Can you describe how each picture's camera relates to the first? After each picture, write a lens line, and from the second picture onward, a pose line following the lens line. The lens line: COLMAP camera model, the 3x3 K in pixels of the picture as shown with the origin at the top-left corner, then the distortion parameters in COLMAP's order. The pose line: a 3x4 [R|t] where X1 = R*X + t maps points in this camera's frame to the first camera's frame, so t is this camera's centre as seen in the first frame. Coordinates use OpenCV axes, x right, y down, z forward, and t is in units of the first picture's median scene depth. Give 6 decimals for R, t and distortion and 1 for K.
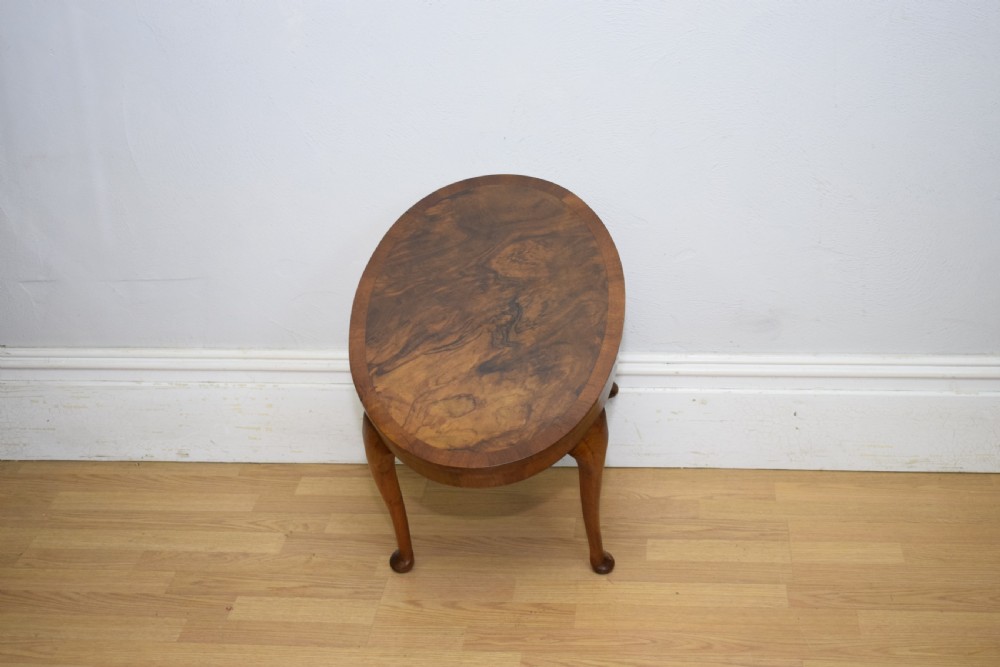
lens RADIAL K [[1503.8, 0, 500.0], [0, 1503.8, 333.5], [0, 0, 1]] dist [-0.021602, 0.009643]
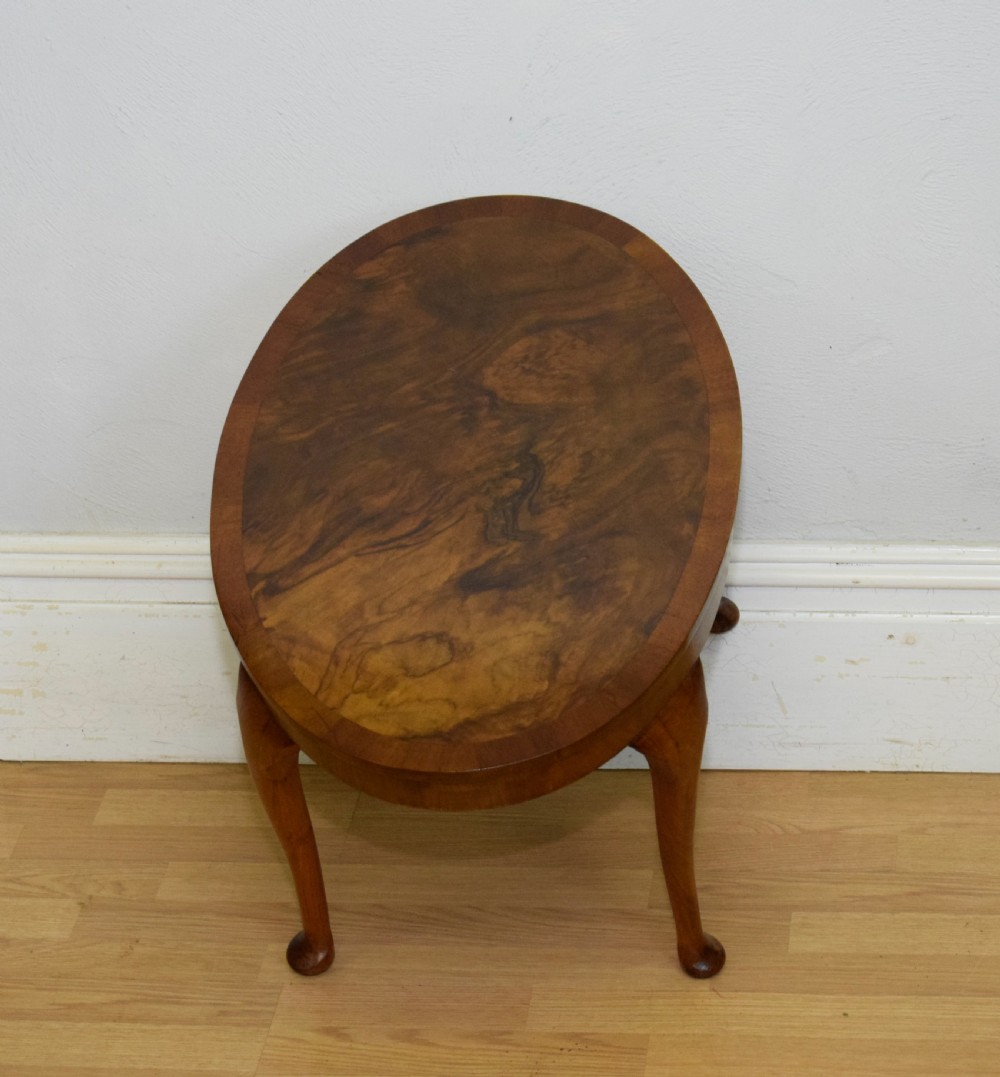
lens RADIAL K [[3831.9, 0, 442.6], [0, 3831.9, 539.6], [0, 0, 1]] dist [-0.049720, 0.422441]
pose [[0.999799, -0.000735, -0.020040, 0.006301], [0.001330, 0.999558, 0.029711, -0.029368], [0.020009, -0.029732, 0.999358, -0.311643]]
